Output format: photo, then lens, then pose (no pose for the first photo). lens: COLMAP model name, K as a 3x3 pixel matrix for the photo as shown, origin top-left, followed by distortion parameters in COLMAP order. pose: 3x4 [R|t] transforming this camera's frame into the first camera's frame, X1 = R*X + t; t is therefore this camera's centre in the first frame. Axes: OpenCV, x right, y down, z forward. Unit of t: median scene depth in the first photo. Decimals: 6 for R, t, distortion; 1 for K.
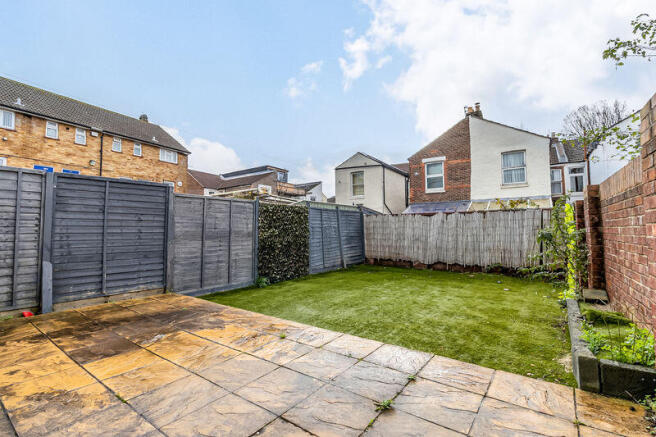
lens RADIAL K [[297.0, 0, 331.8], [0, 297.0, 216.0], [0, 0, 1]] dist [0.004246, 0.000257]
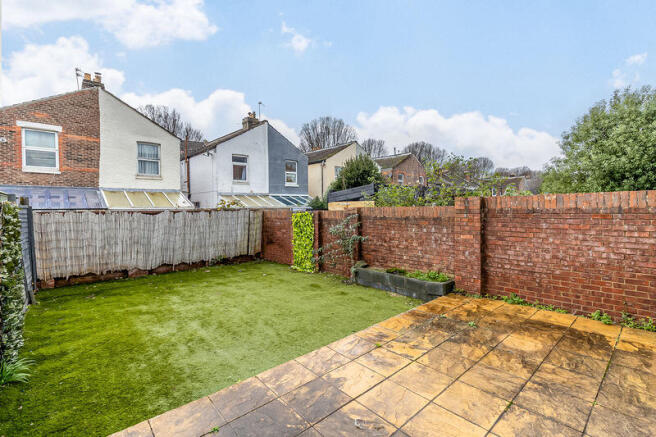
lens RADIAL K [[297.0, 0, 332.2], [0, 297.0, 217.0], [0, 0, 1]] dist [0.004246, 0.000257]
pose [[0.212842, -0.025617, 0.976751, -0.393838], [-0.034990, 0.998815, 0.033821, -0.038251], [-0.976460, -0.041375, 0.211693, 0.283511]]
